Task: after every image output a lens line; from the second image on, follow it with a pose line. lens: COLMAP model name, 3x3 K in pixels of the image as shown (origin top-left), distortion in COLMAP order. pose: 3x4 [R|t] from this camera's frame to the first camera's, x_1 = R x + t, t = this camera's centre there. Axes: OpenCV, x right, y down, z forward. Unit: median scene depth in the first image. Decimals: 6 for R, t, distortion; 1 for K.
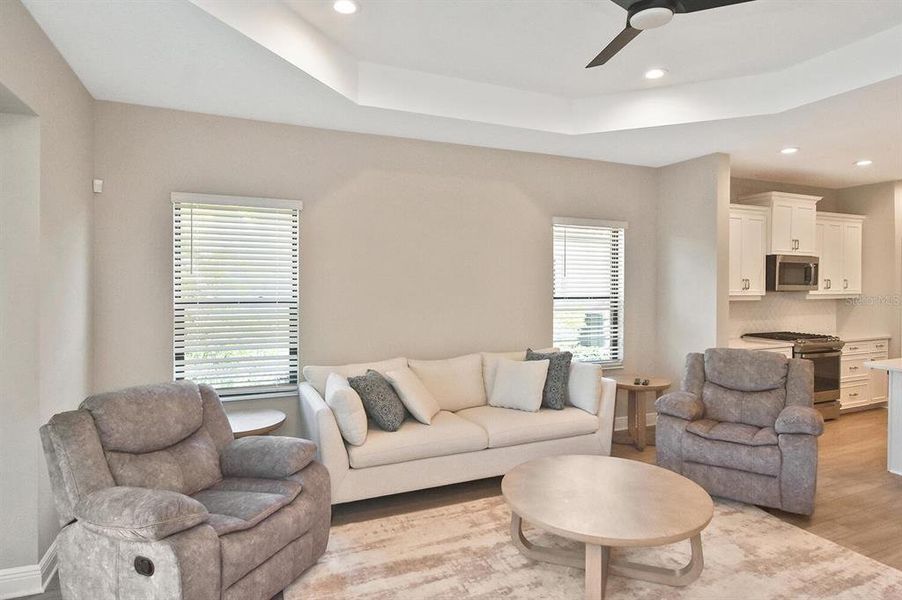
lens RADIAL K [[503.7, 0, 451.5], [0, 503.7, 288.5], [0, 0, 1]] dist [0.000367, -0.006501]
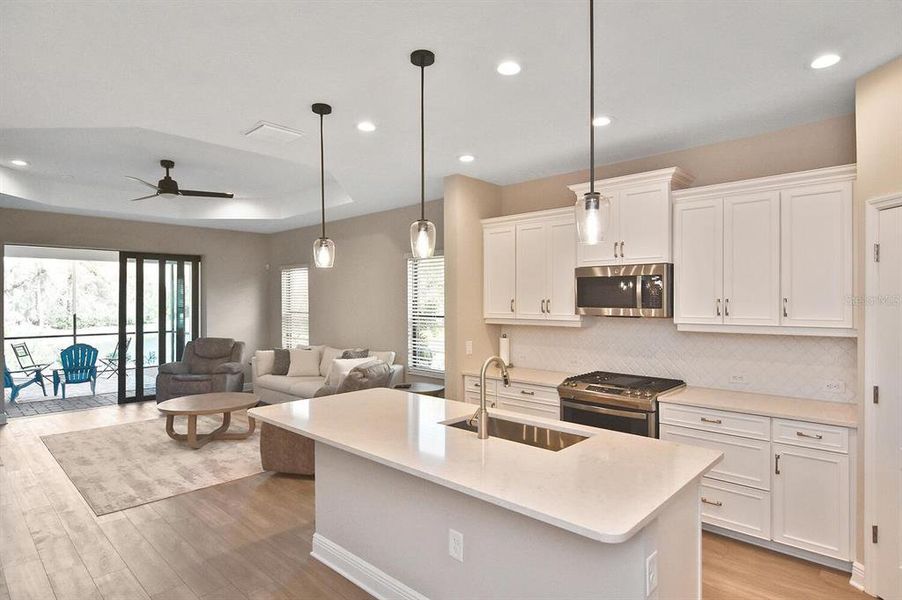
lens RADIAL K [[503.7, 0, 462.9], [0, 503.7, 300.3], [0, 0, 1]] dist [0.000367, -0.006501]
pose [[0.392938, -0.003968, -0.919556, 1.766324], [-0.012545, 0.999874, -0.009675, -0.011246], [0.919479, 0.015338, 0.392839, 0.755123]]
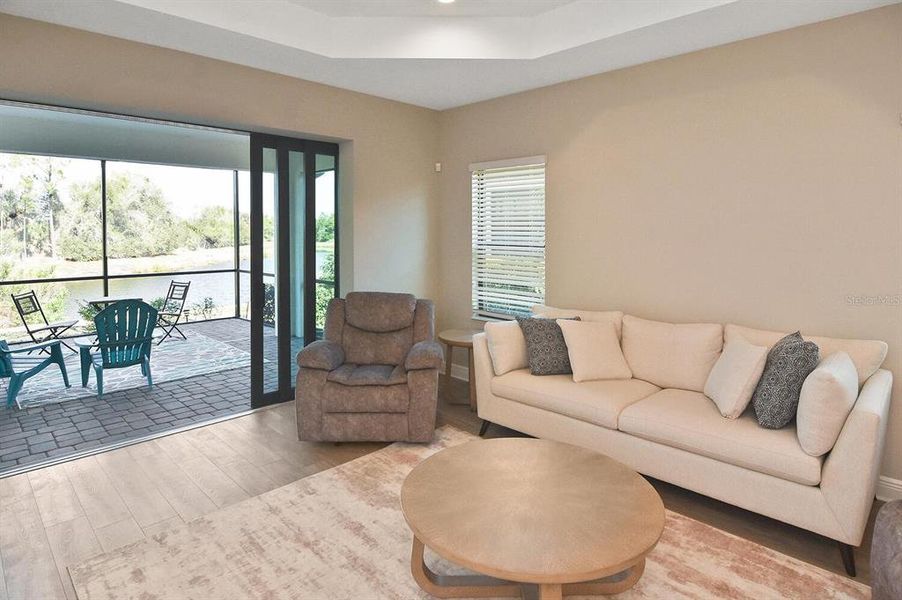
lens RADIAL K [[503.7, 0, 472.3], [0, 503.7, 248.2], [0, 0, 1]] dist [0.000367, -0.006501]
pose [[0.389542, 0.032908, -0.920421, 0.642368], [-0.013094, 0.999458, 0.030192, -0.000671], [0.920916, 0.000290, 0.389762, 0.408497]]
